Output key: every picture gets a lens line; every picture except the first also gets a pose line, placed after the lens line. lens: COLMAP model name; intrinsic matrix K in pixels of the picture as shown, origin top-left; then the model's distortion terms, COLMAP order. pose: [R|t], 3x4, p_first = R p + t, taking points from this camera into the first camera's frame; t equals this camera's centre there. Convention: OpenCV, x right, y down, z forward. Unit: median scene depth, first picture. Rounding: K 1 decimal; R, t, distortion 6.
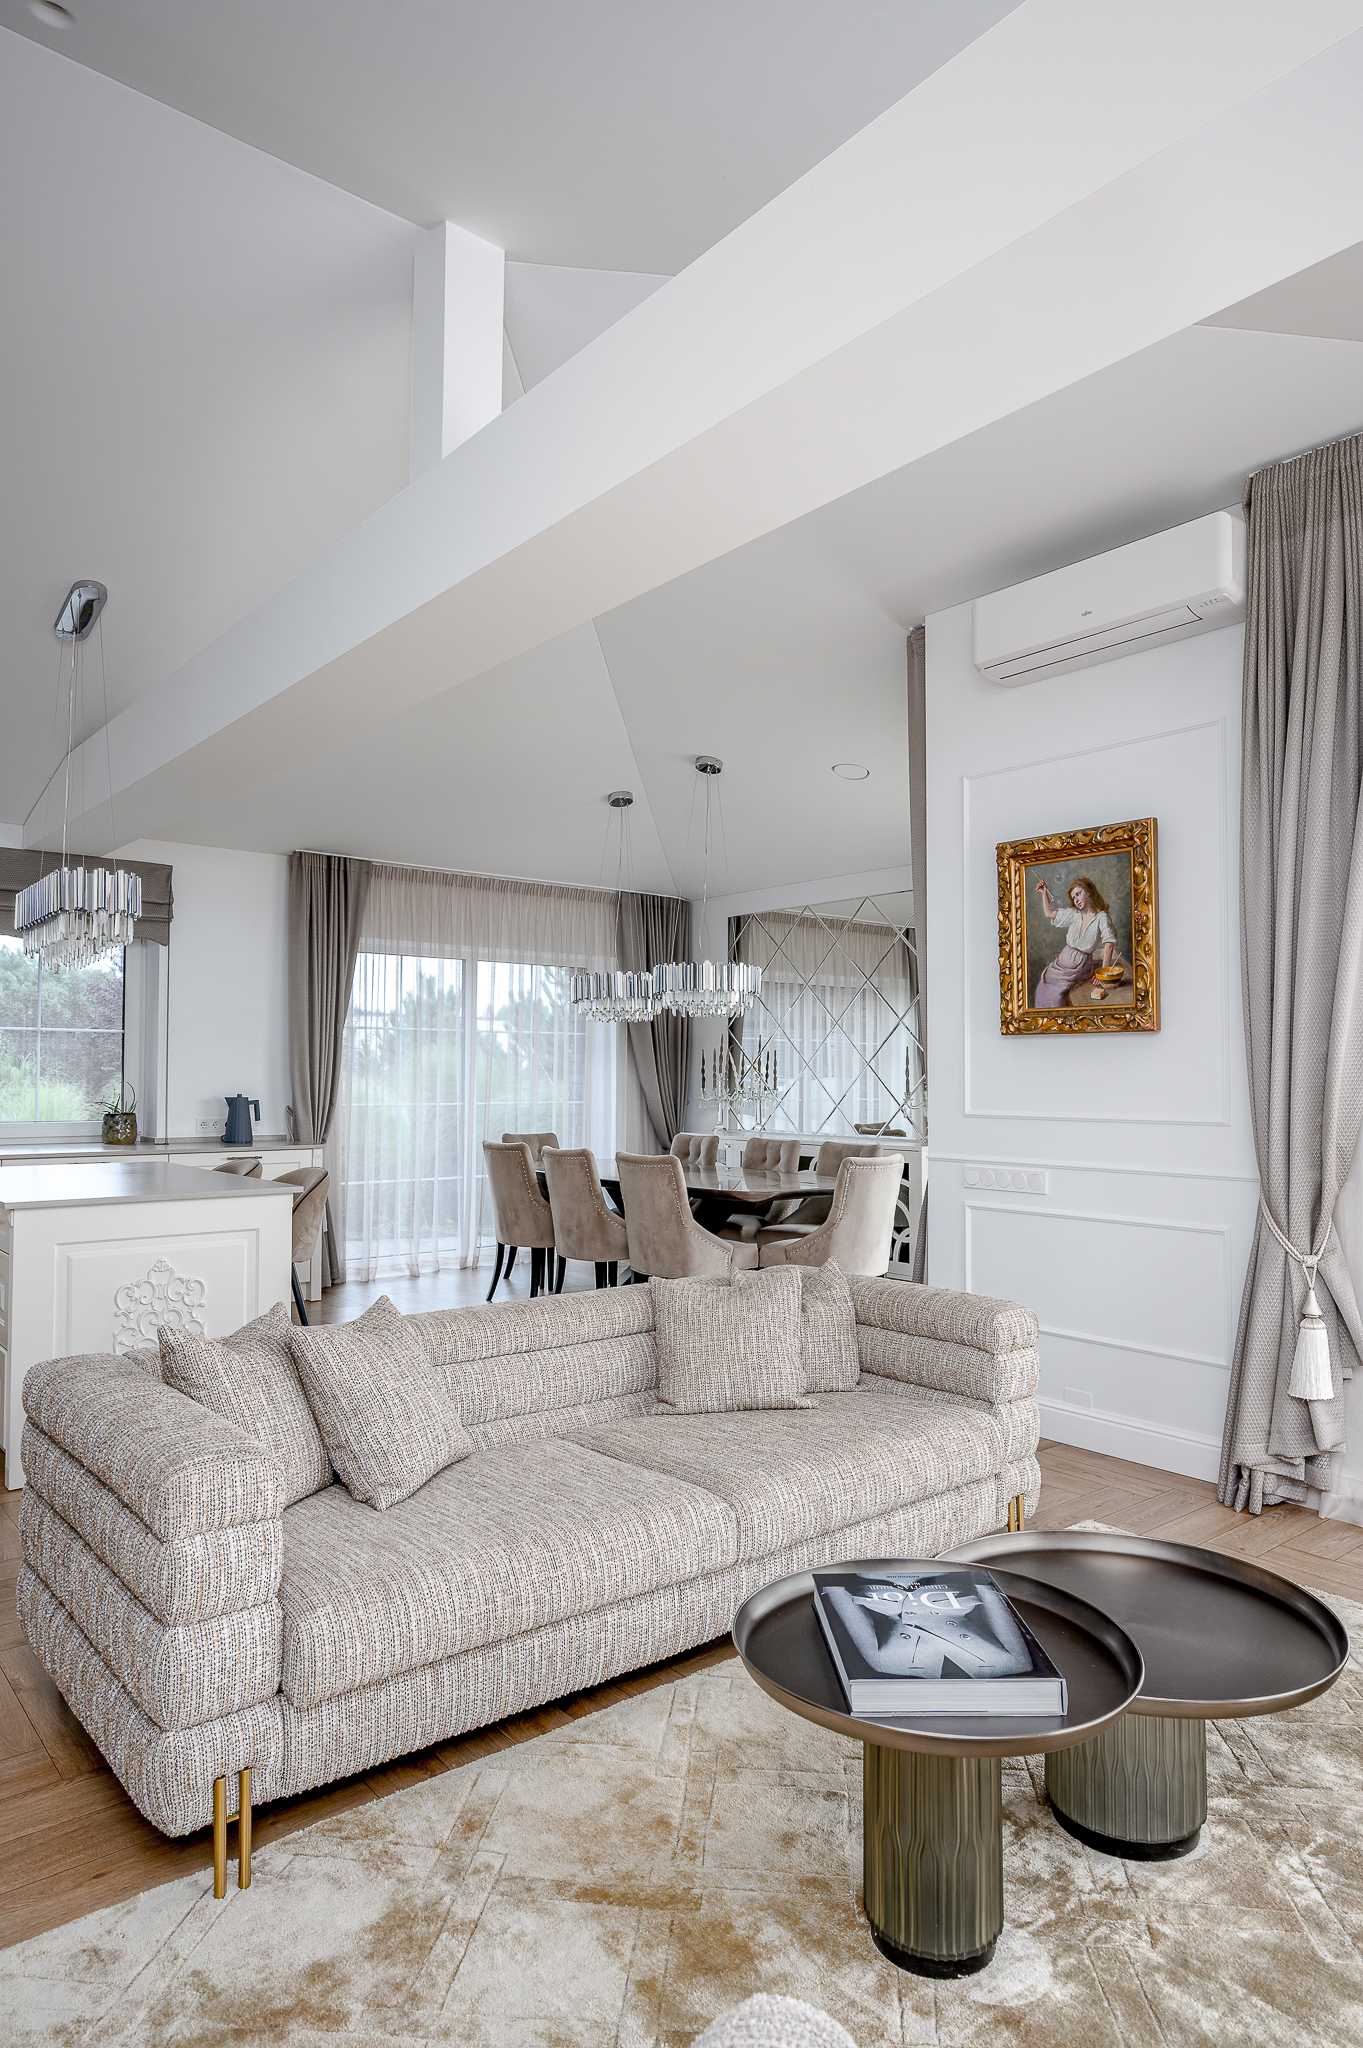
lens RADIAL K [[1226.9, 0, 671.7], [0, 1226.9, 1030.1], [0, 0, 1]] dist [-0.004139, 0.001340]
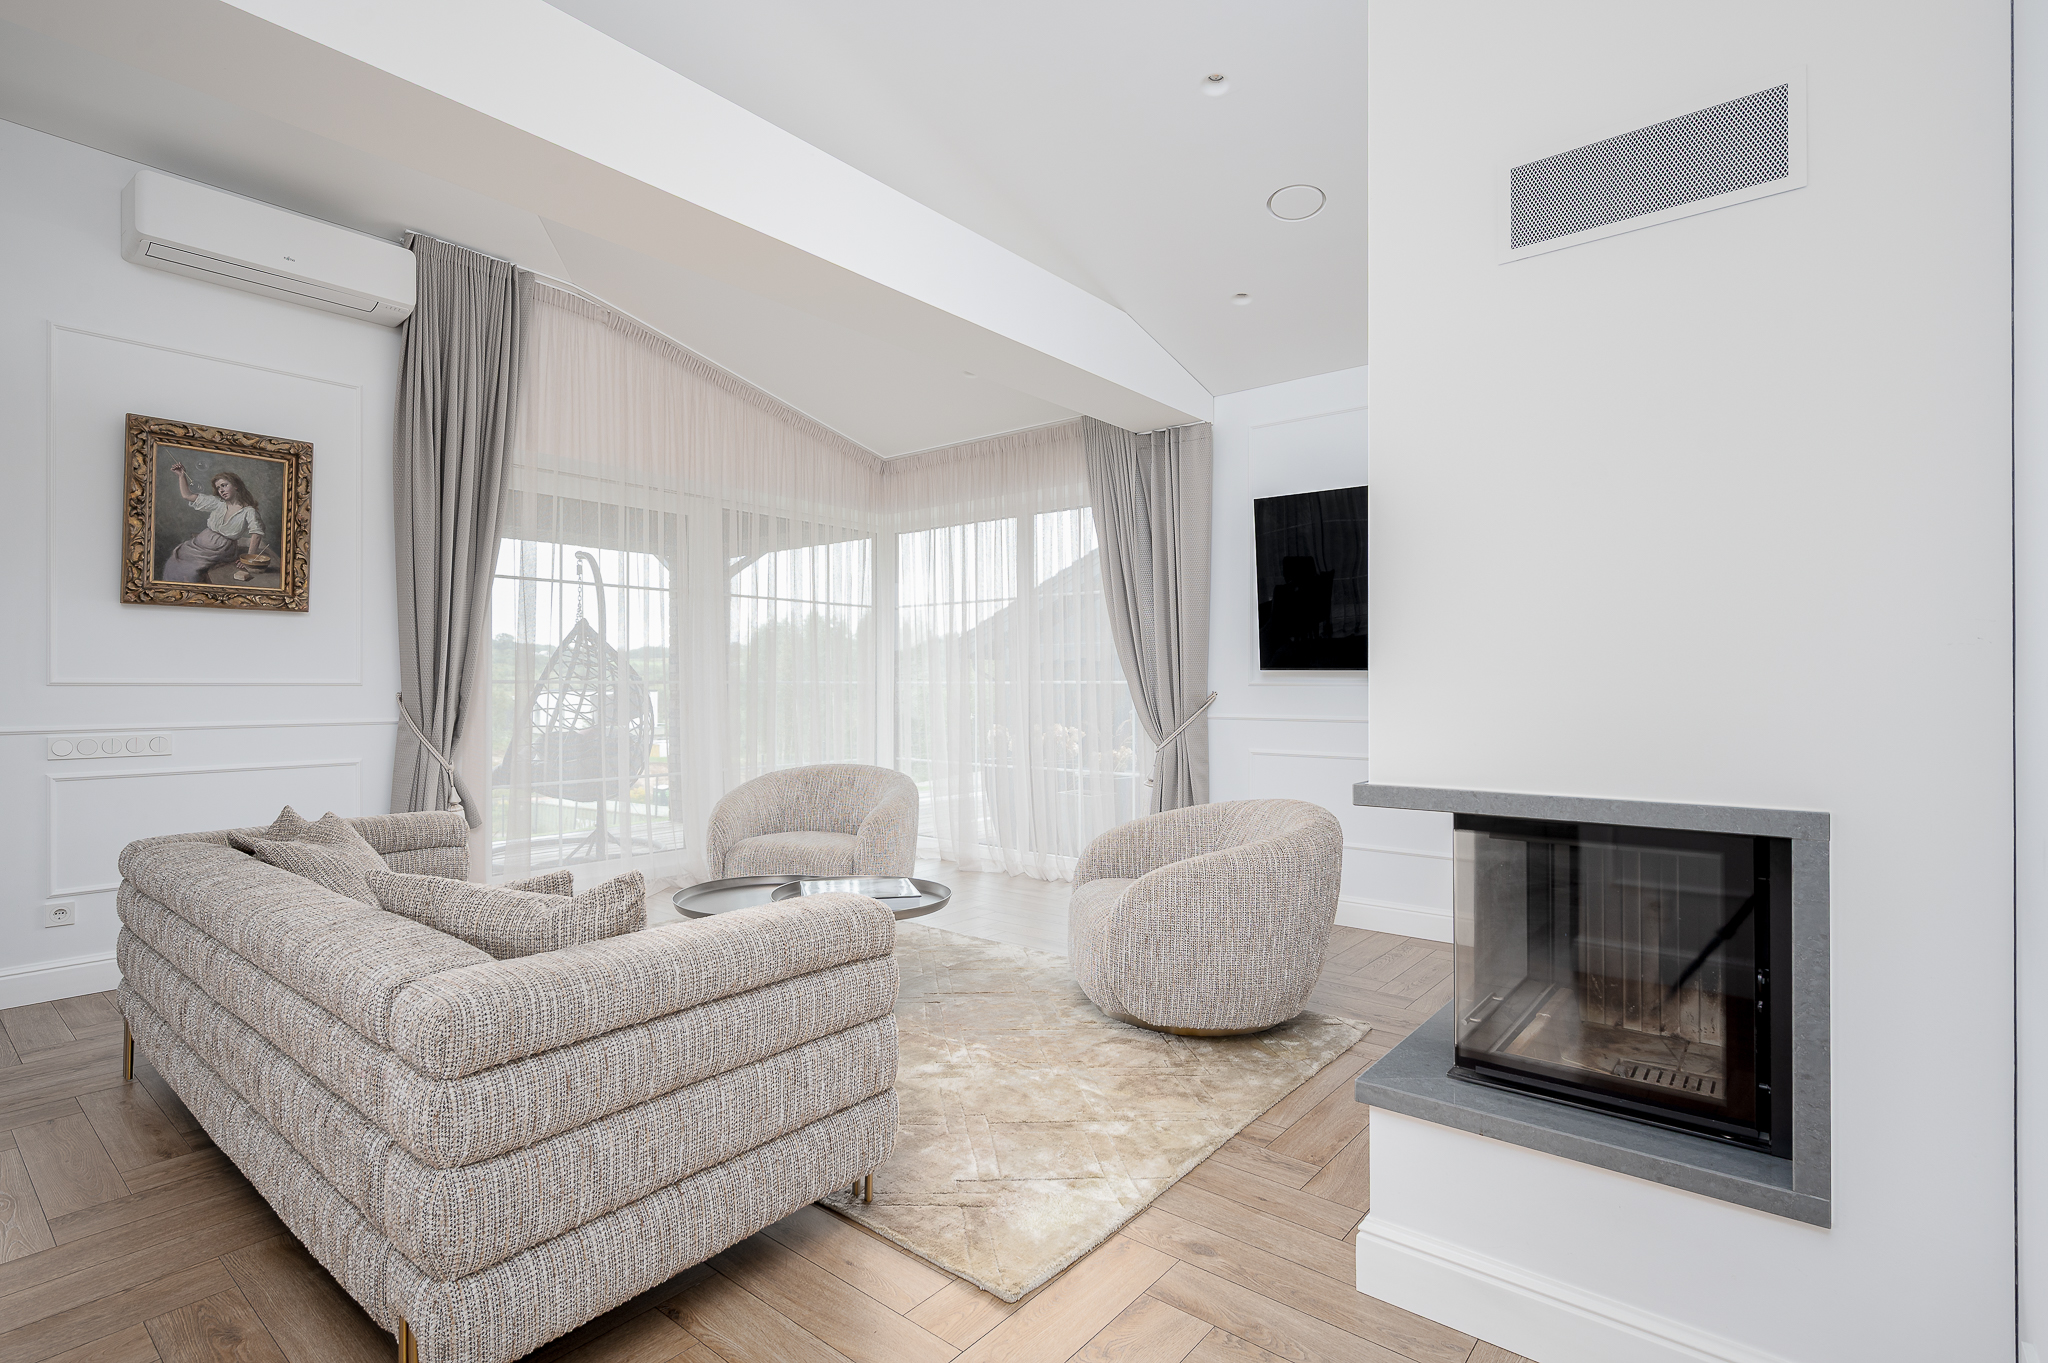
lens RADIAL K [[977.1, 0, 941.6], [0, 977.1, 679.4], [0, 0, 1]] dist [-0.009076, -0.001287]
pose [[-0.144058, -0.007279, 0.989542, -0.646680], [-0.042036, 0.999115, 0.001230, 0.038719], [-0.988676, -0.041419, -0.144237, 0.460870]]
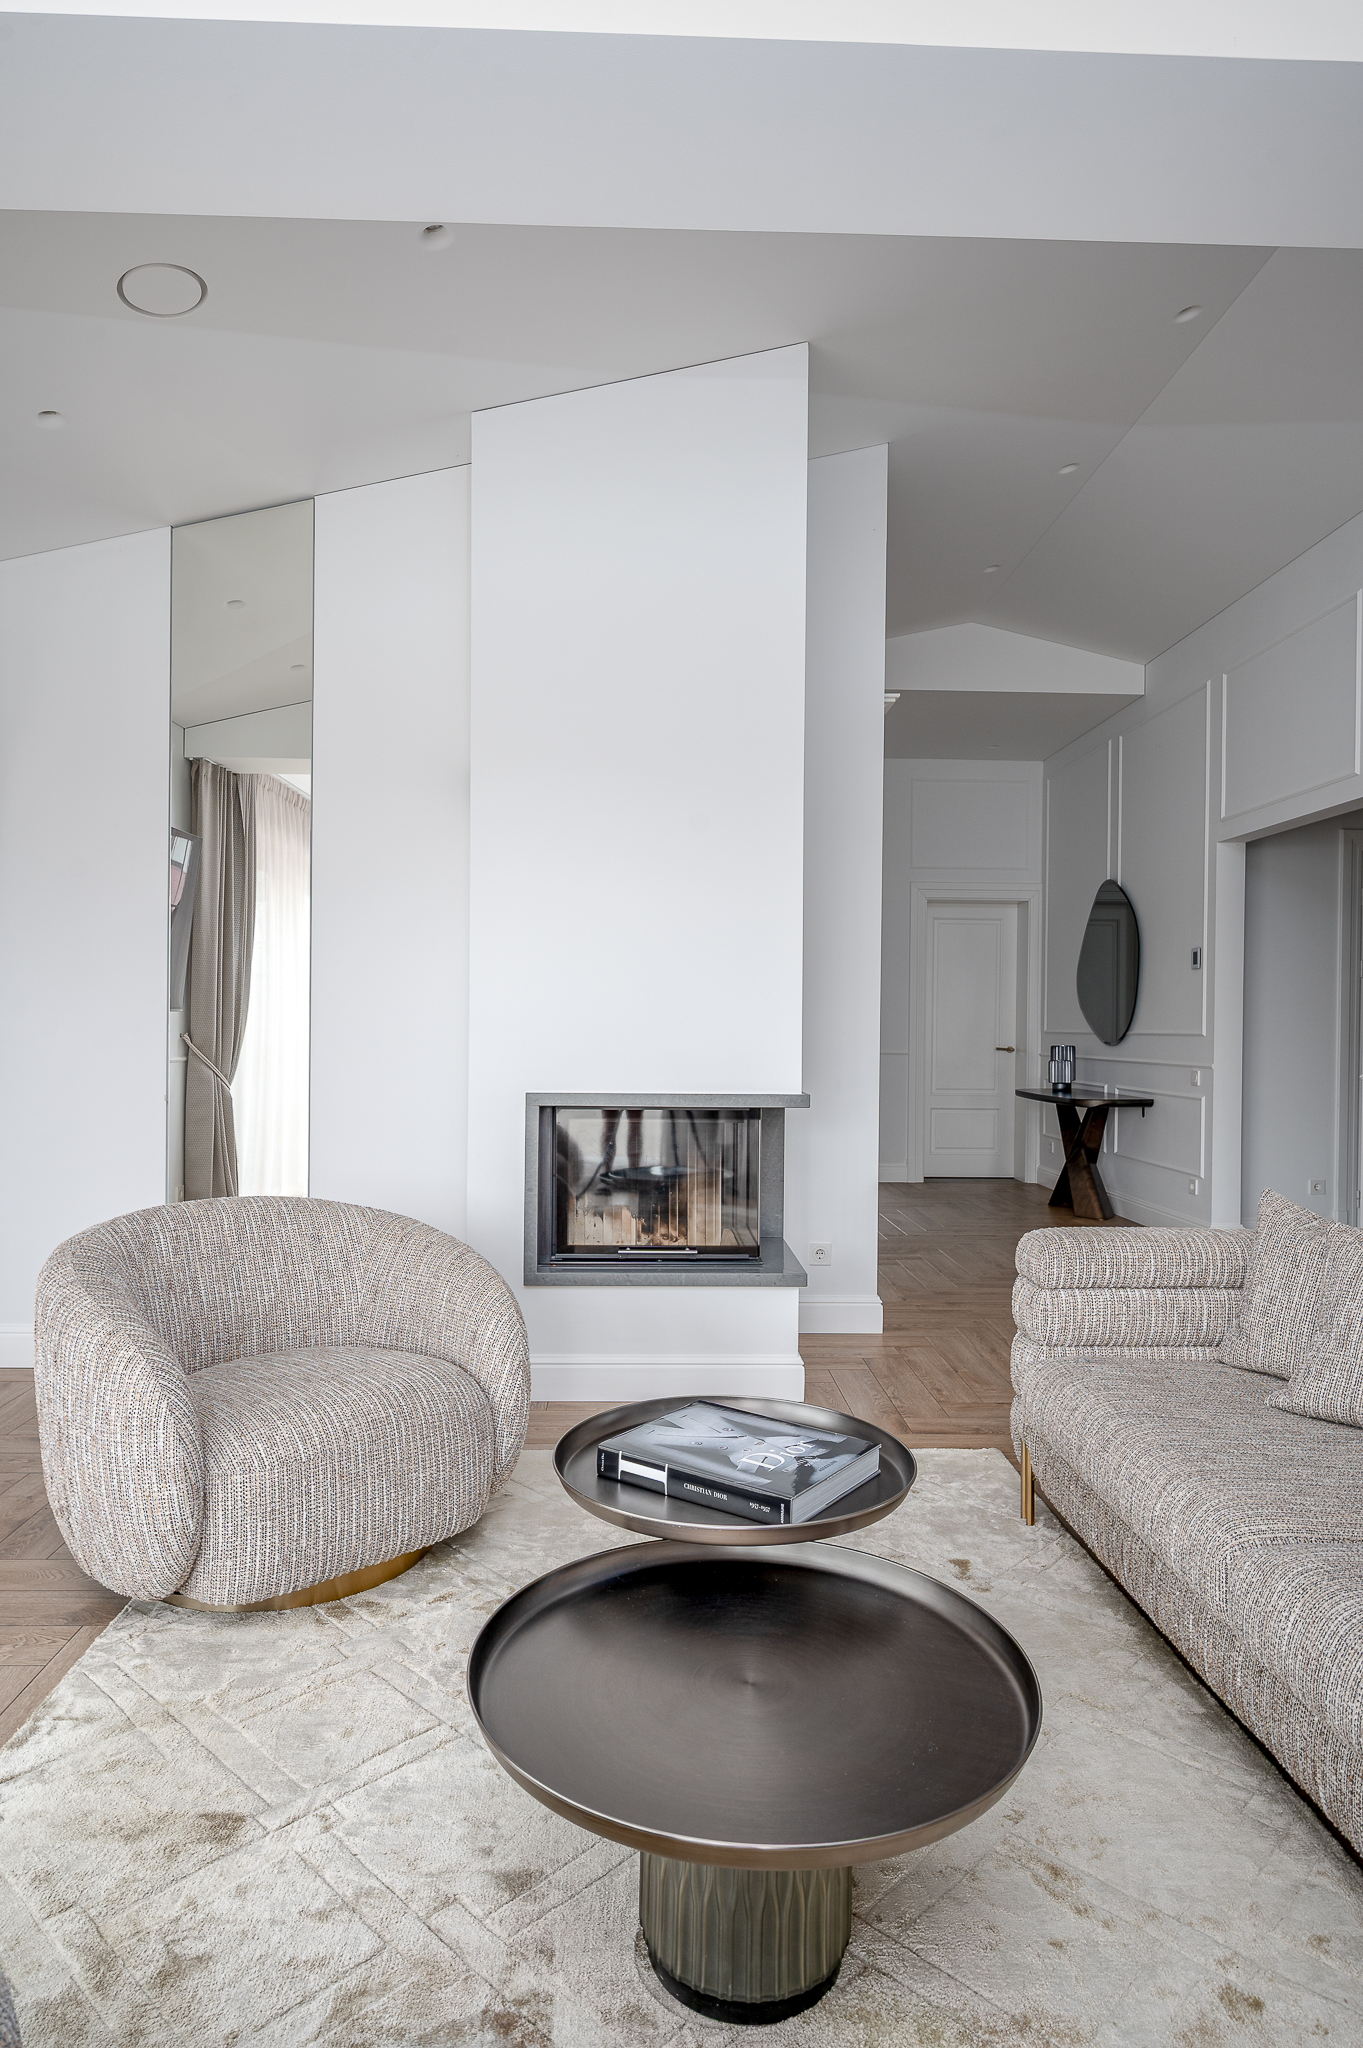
lens RADIAL K [[1164.7, 0, 661.6], [0, 1164.7, 1035.9], [0, 0, 1]] dist [-0.009090, -0.001250]
pose [[-0.609773, -0.001857, -0.792574, 0.453505], [0.018187, 0.999701, -0.016334, 0.055681], [0.792367, -0.024375, -0.609557, 0.668542]]
